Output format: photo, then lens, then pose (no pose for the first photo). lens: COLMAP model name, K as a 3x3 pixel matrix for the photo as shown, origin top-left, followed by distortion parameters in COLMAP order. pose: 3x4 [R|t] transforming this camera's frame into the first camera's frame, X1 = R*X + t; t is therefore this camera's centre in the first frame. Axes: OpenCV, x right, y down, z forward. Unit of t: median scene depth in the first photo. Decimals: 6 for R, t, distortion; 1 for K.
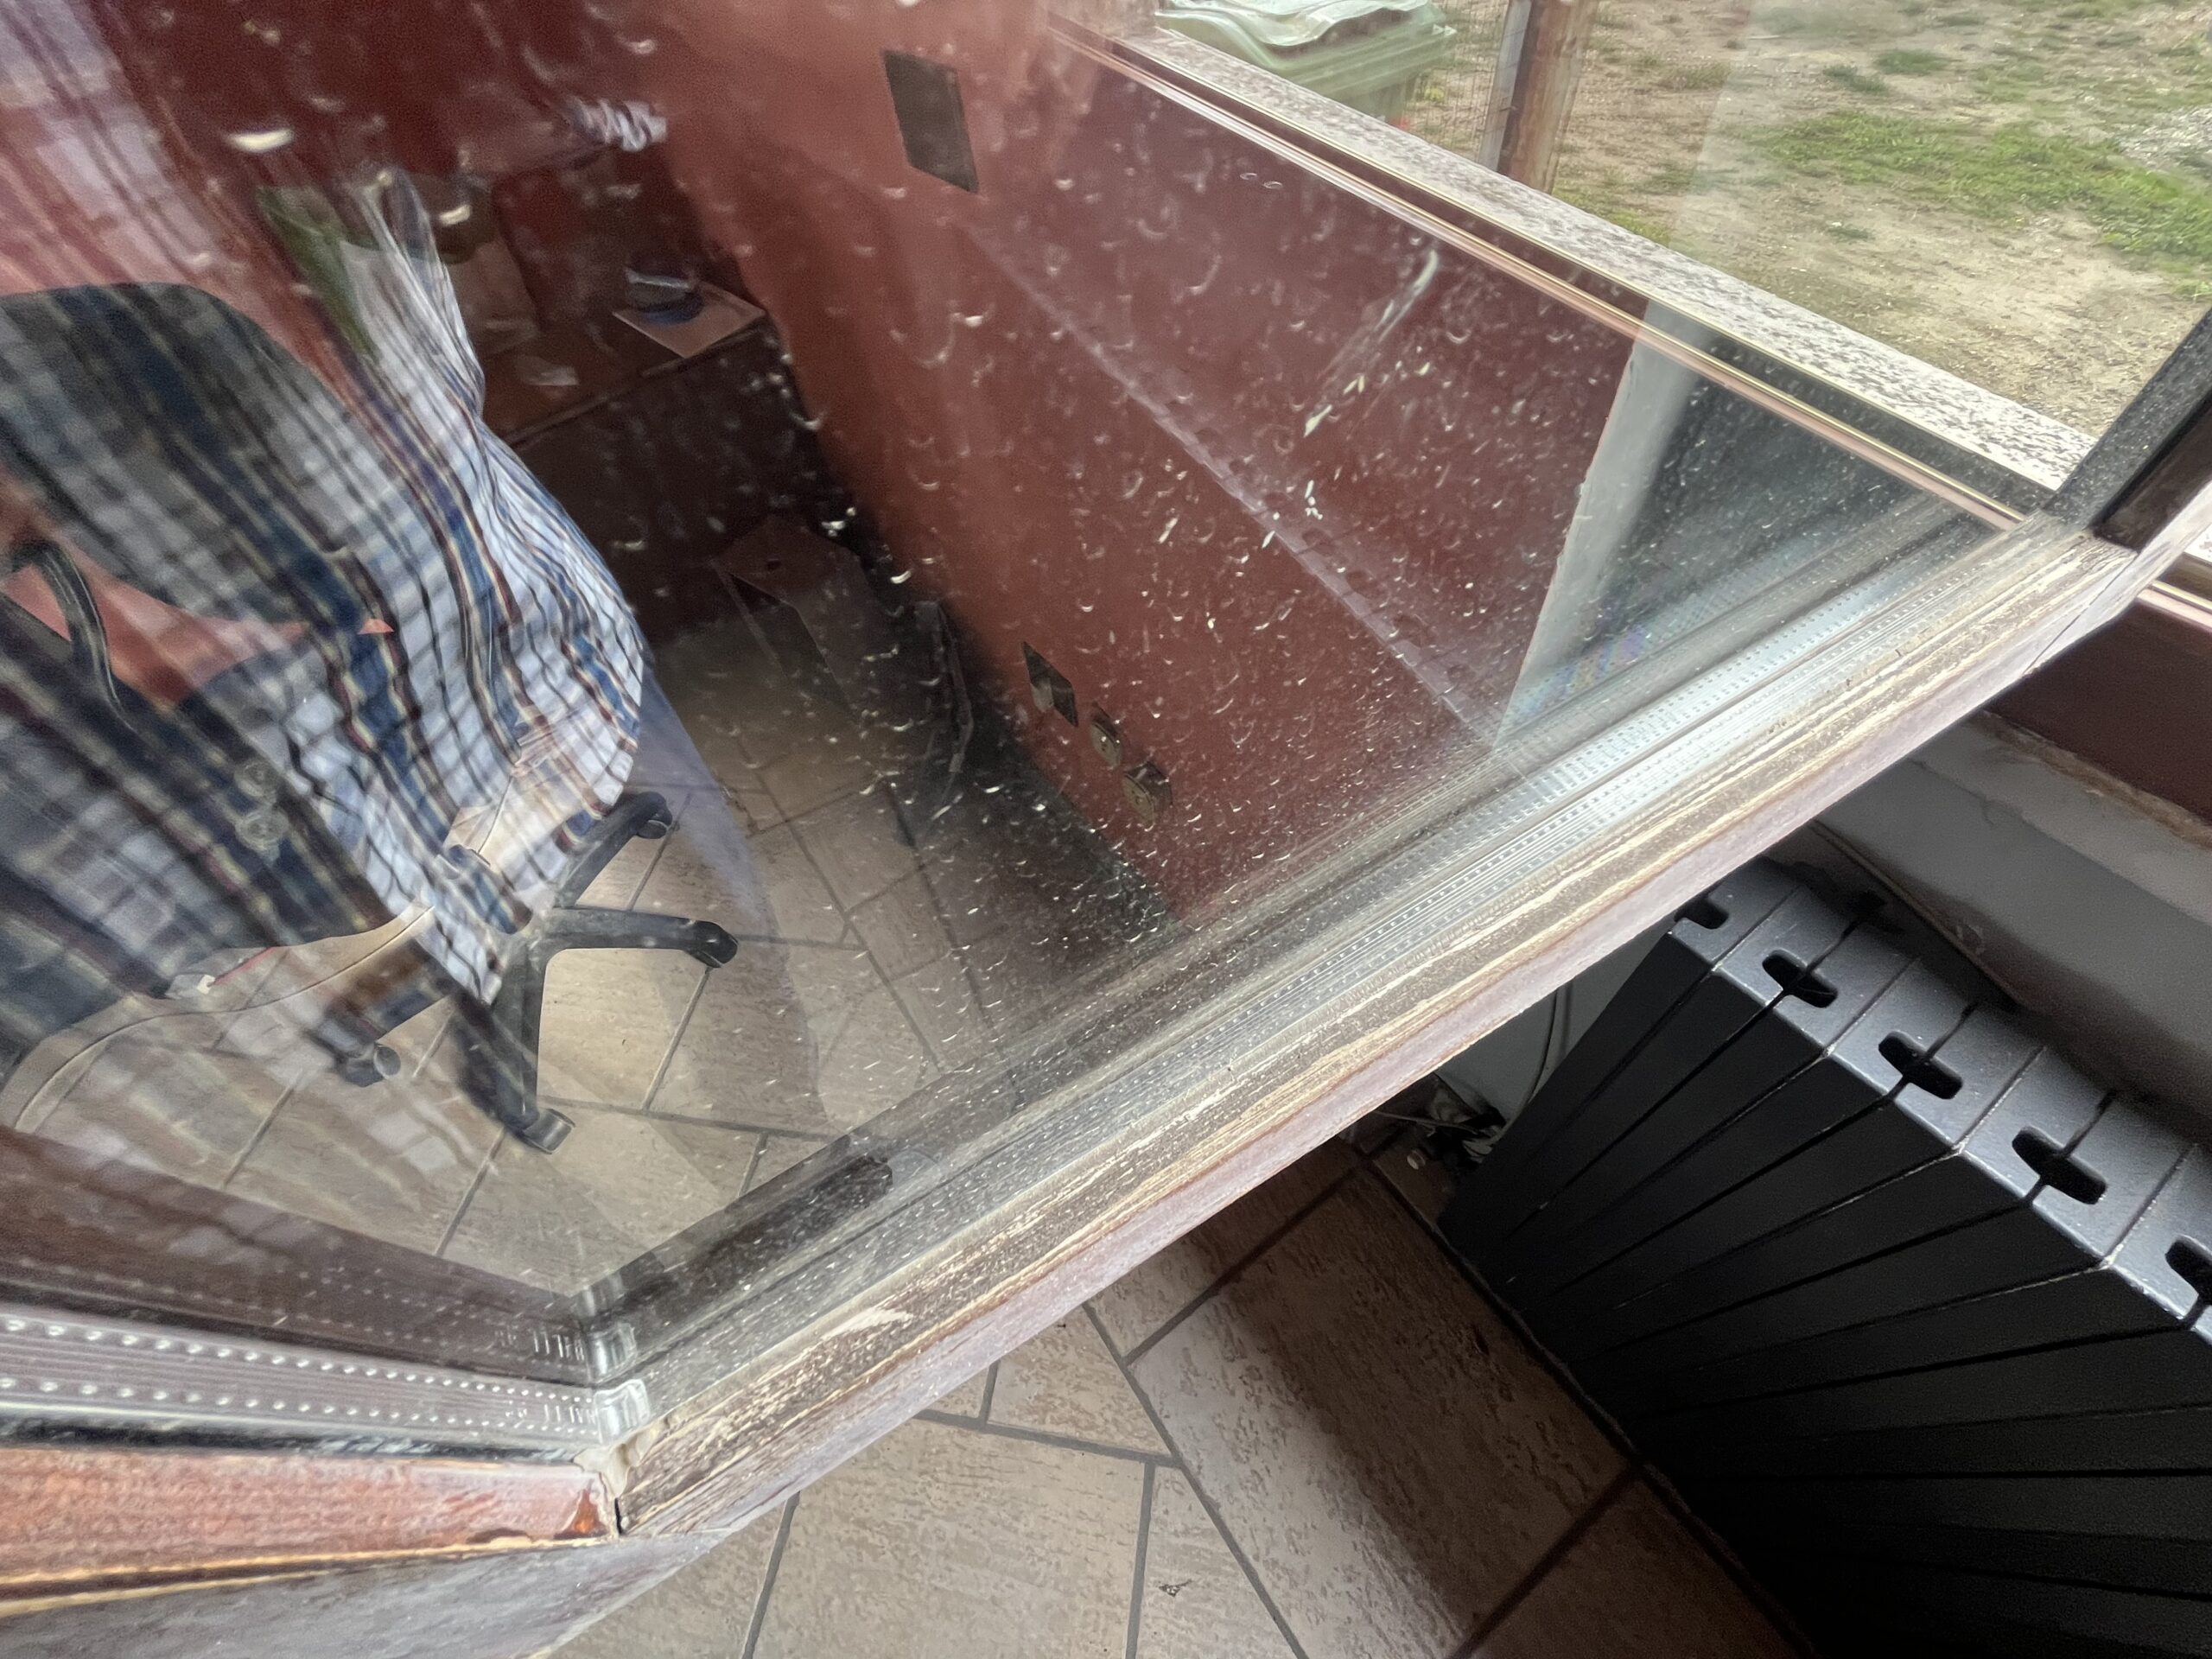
lens RADIAL K [[897.4, 0, 1106.8], [0, 897.4, 833.0], [0, 0, 1]] dist [-0.002530, -0.000434]
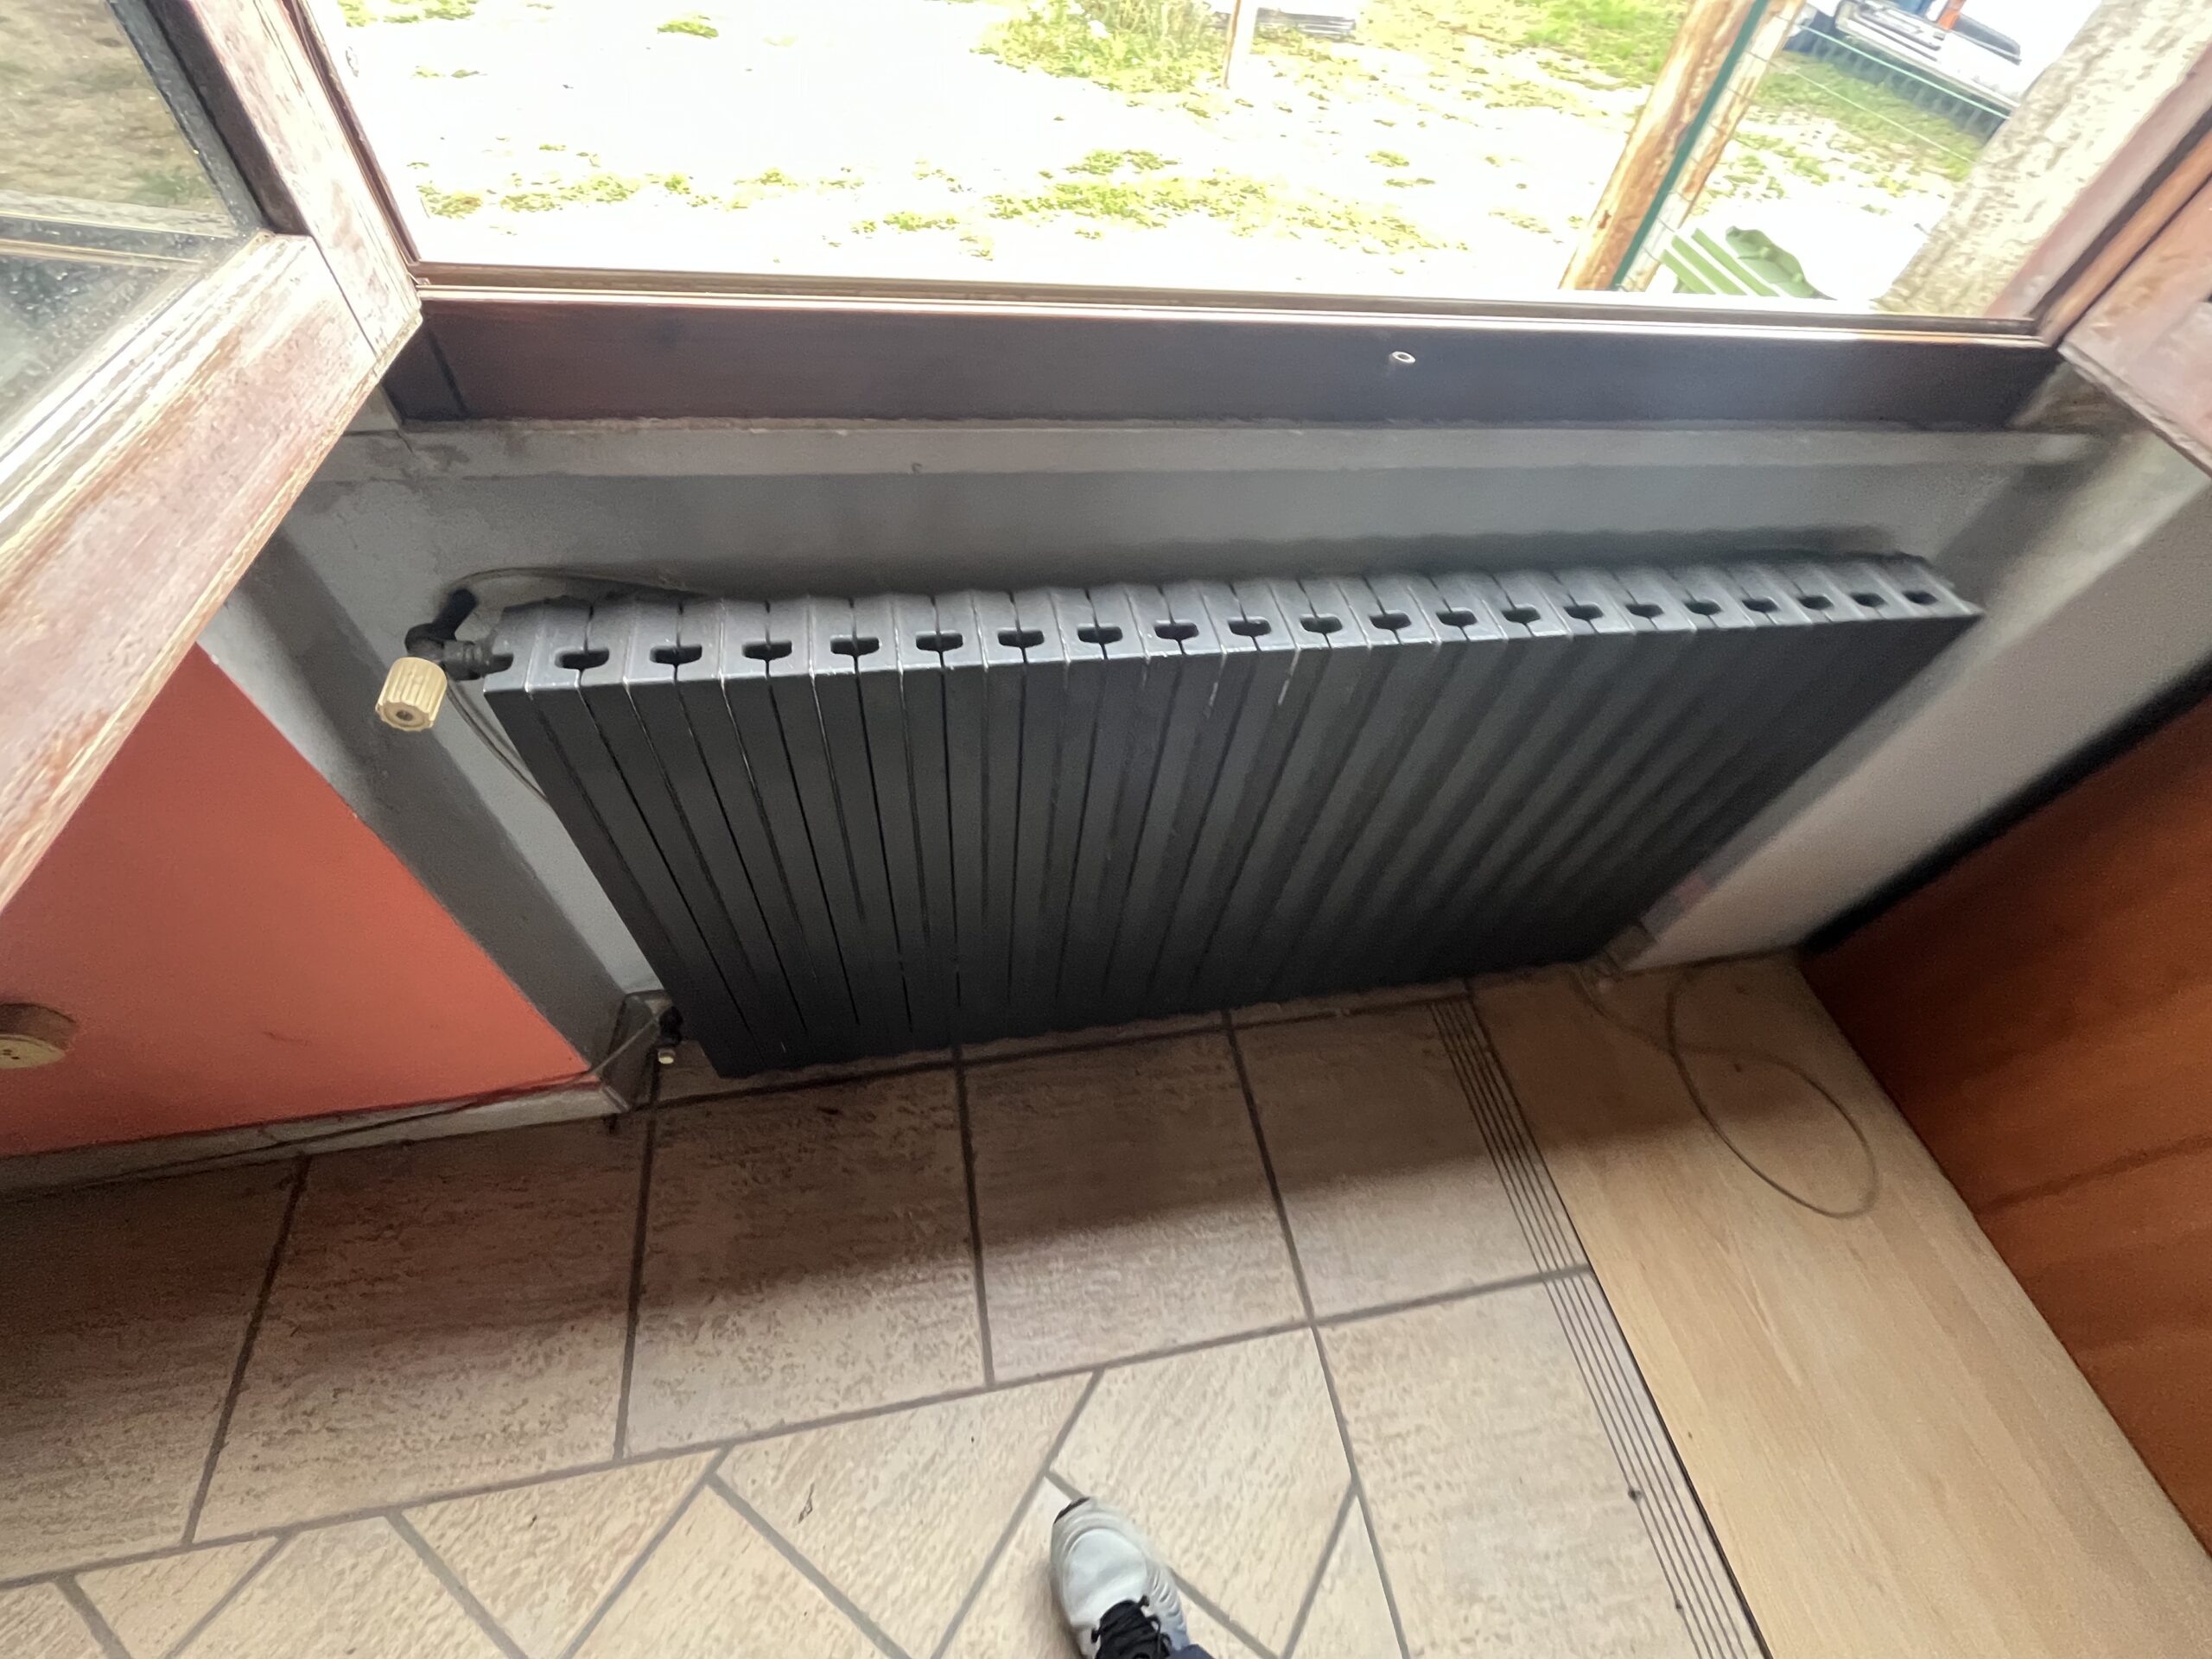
lens RADIAL K [[897.4, 0, 1098.3], [0, 897.4, 831.3], [0, 0, 1]] dist [-0.002530, -0.000434]
pose [[0.396799, -0.639651, 0.658329, 0.025423], [0.638837, 0.707450, 0.302328, 0.196611], [-0.659119, 0.300601, 0.689348, -0.144095]]
